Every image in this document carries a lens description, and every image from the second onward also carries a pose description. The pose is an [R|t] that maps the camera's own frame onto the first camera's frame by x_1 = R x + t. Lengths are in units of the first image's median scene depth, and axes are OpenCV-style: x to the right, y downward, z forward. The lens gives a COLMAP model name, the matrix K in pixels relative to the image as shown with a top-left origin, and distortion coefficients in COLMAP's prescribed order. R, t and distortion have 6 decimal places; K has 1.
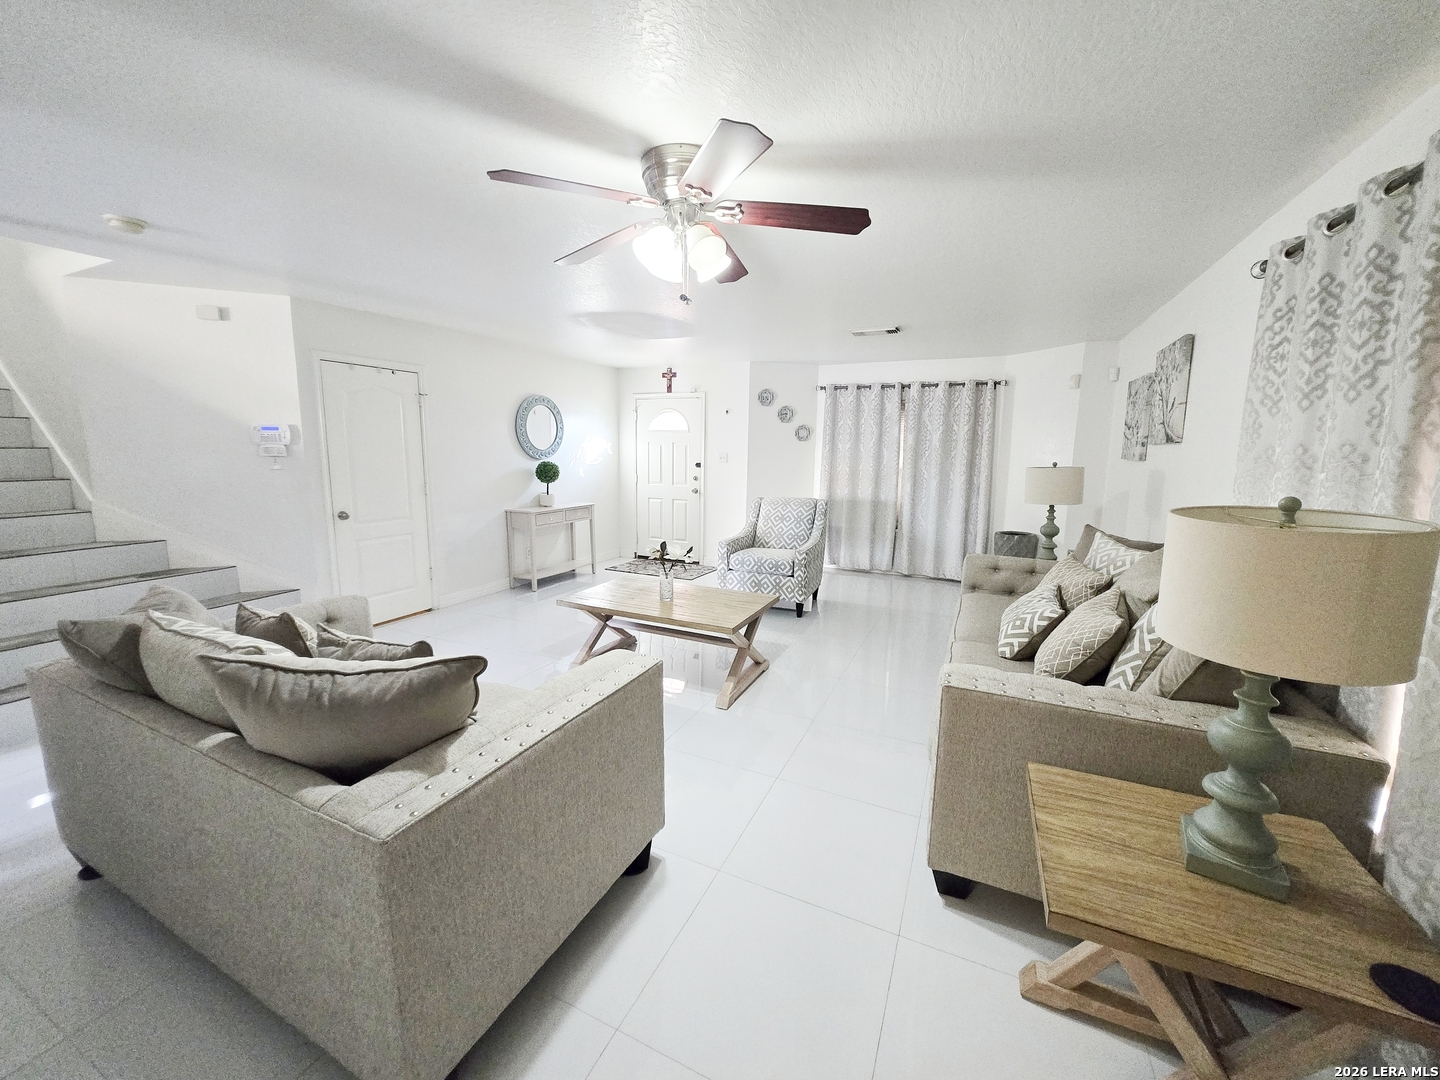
lens RADIAL K [[562.5, 0, 723.1], [0, 562.5, 530.8], [0, 0, 1]] dist [0.001172, 0.000149]
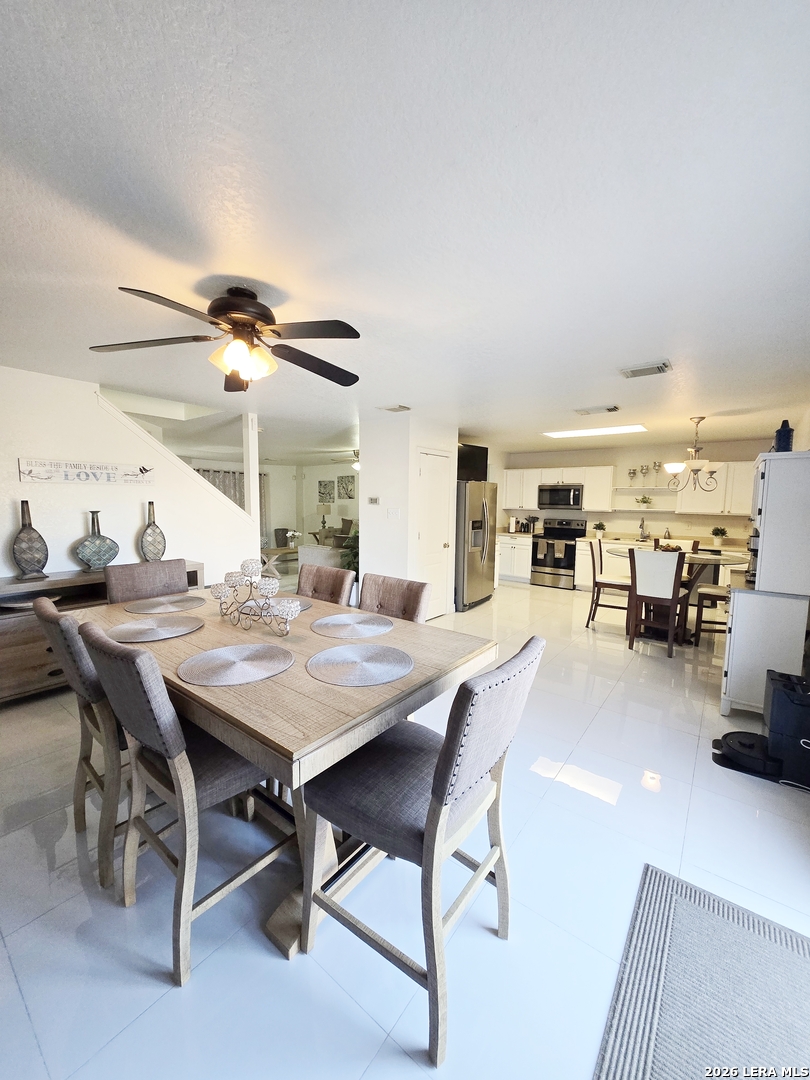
lens RADIAL K [[421.9, 0, 412.1], [0, 421.9, 542.1], [0, 0, 1]] dist [0.001172, 0.000149]
pose [[0.214556, -0.106253, 0.970915, -1.289170], [0.134566, 0.987801, 0.078364, -0.006557], [-0.967397, 0.113839, 0.226237, -0.103010]]
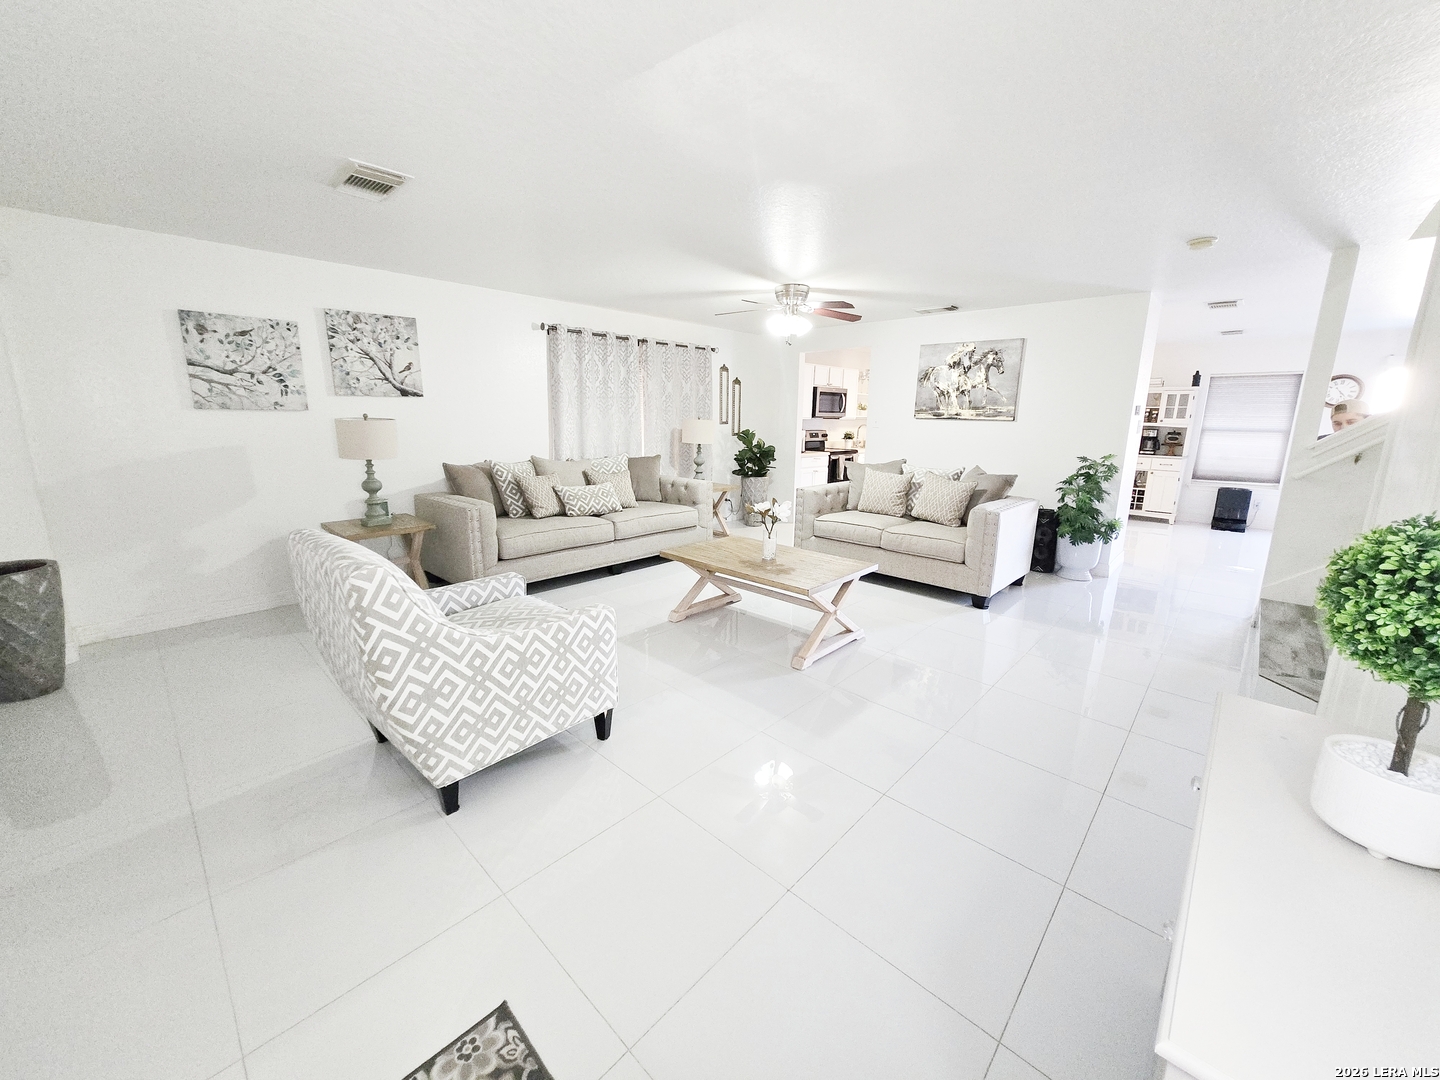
lens RADIAL K [[562.5, 0, 723.1], [0, 562.5, 530.8], [0, 0, 1]] dist [0.001172, 0.000149]
pose [[-0.949097, -0.088077, 0.302418, -0.188801], [0.022838, 0.938340, 0.344958, -0.161933], [-0.314154, 0.334306, -0.888565, 1.111057]]
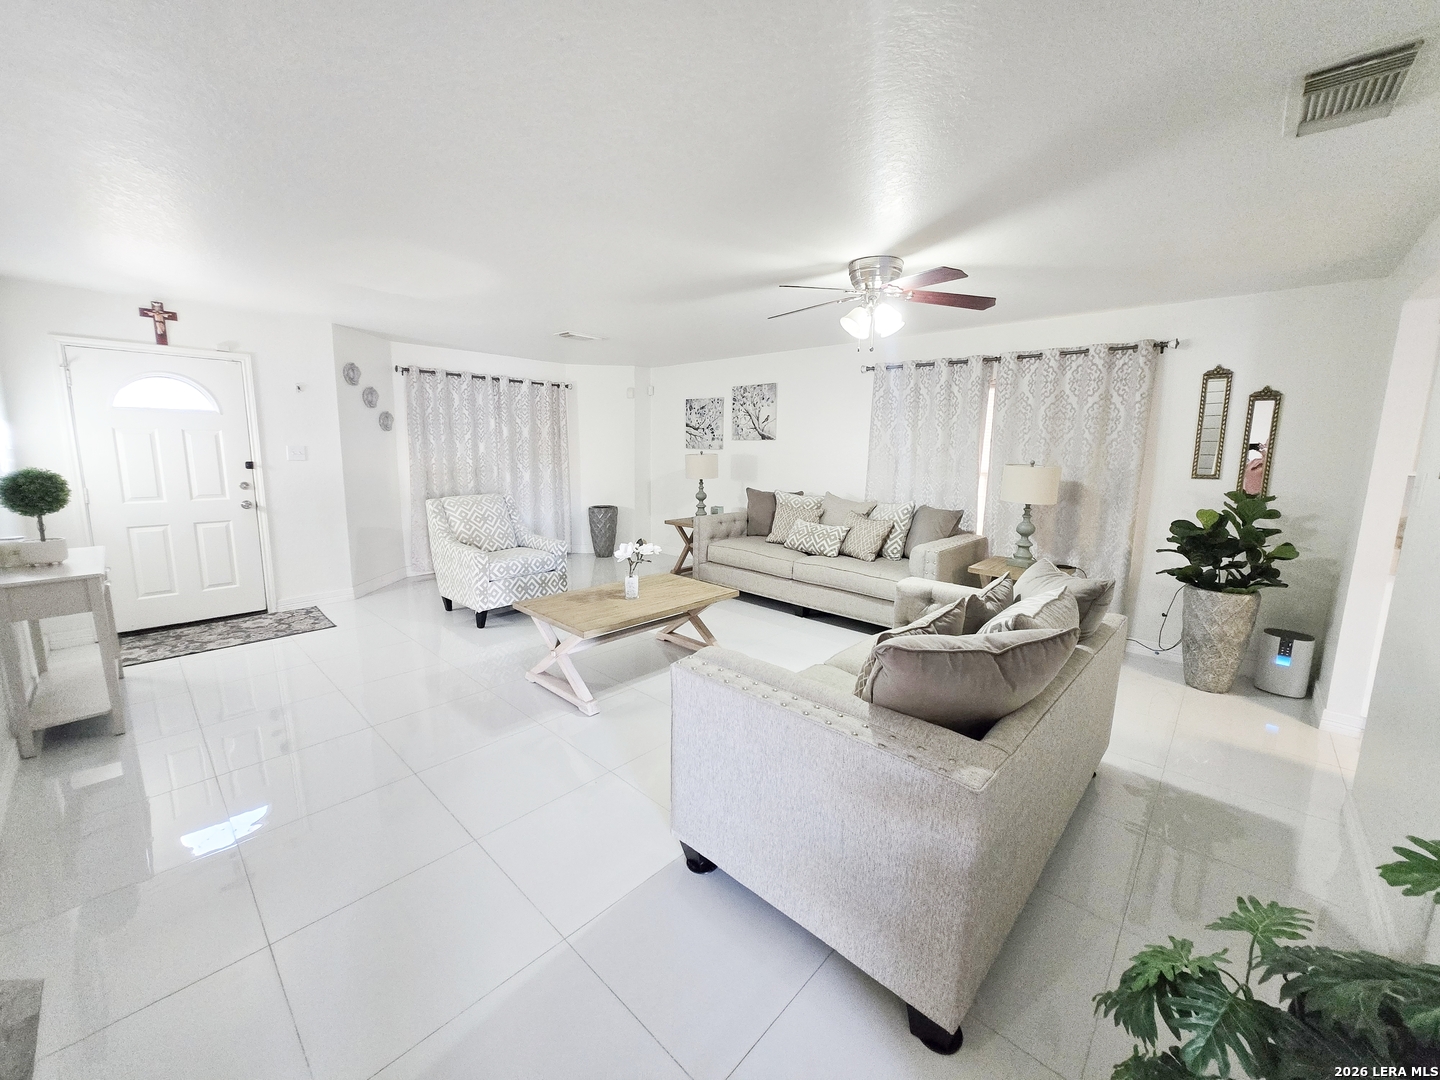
lens RADIAL K [[562.5, 0, 723.1], [0, 562.5, 530.8], [0, 0, 1]] dist [0.001172, 0.000149]
pose [[0.308807, -0.152352, 0.938843, -0.555609], [0.129391, 0.984640, 0.117224, -0.051650], [-0.942282, 0.085278, 0.323777, 0.301122]]
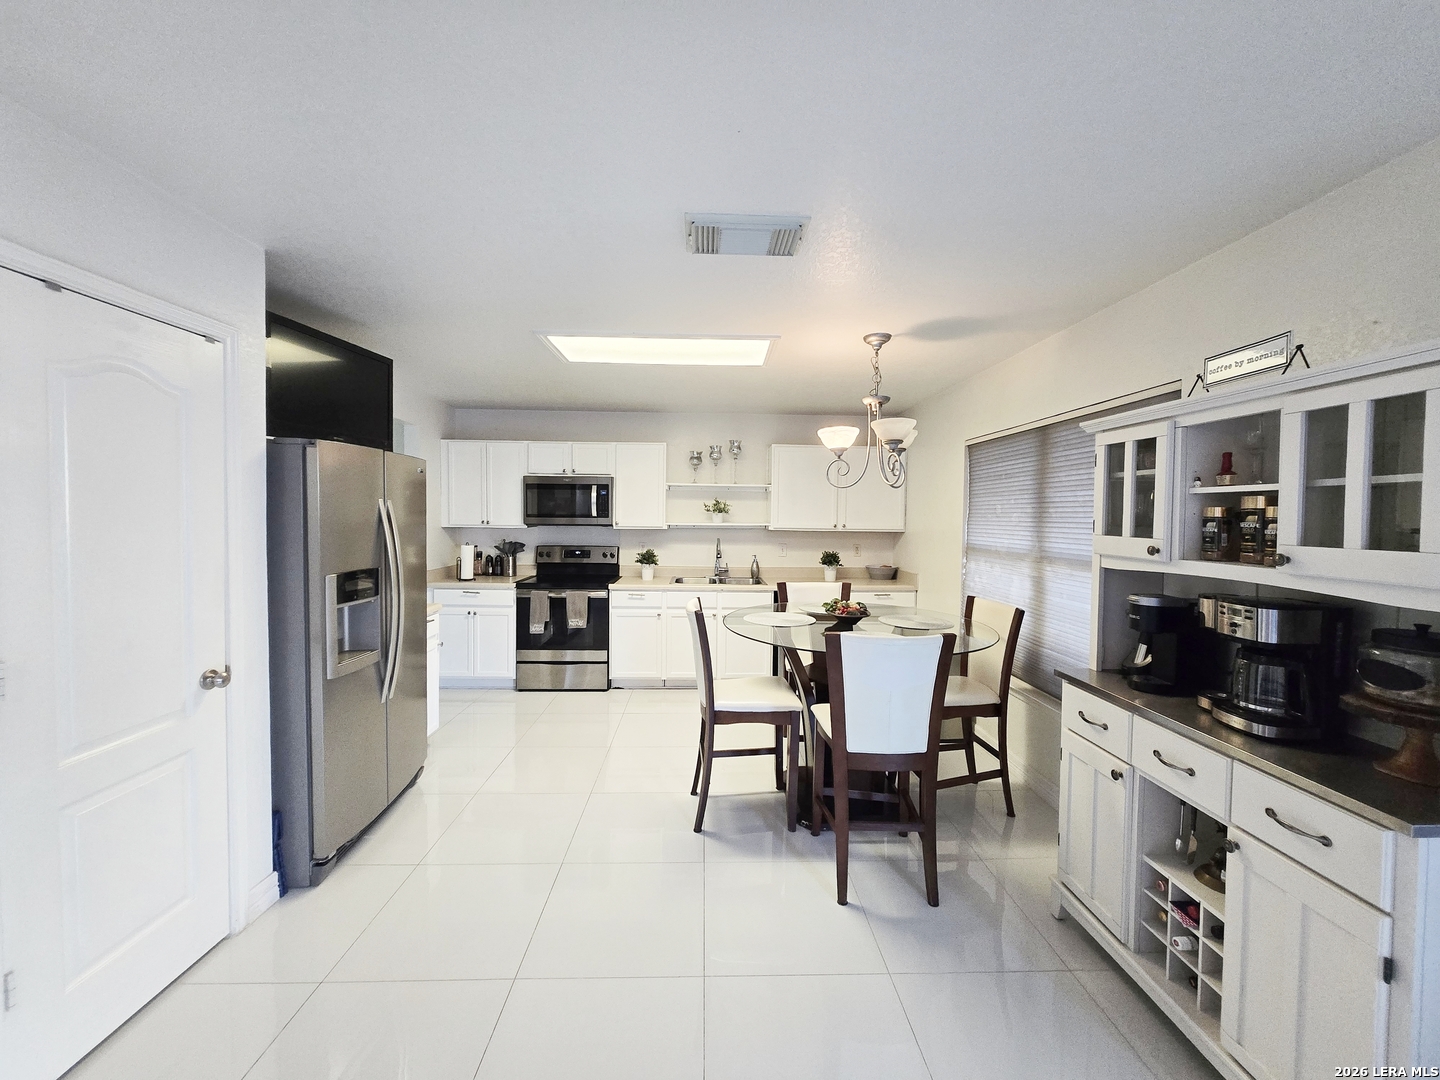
lens RADIAL K [[562.5, 0, 723.1], [0, 562.5, 530.8], [0, 0, 1]] dist [0.001172, 0.000149]
pose [[-0.450025, -0.042305, 0.892013, -0.815733], [0.117630, 0.987366, 0.106172, 0.000734], [-0.885235, 0.152708, -0.439363, -0.092603]]
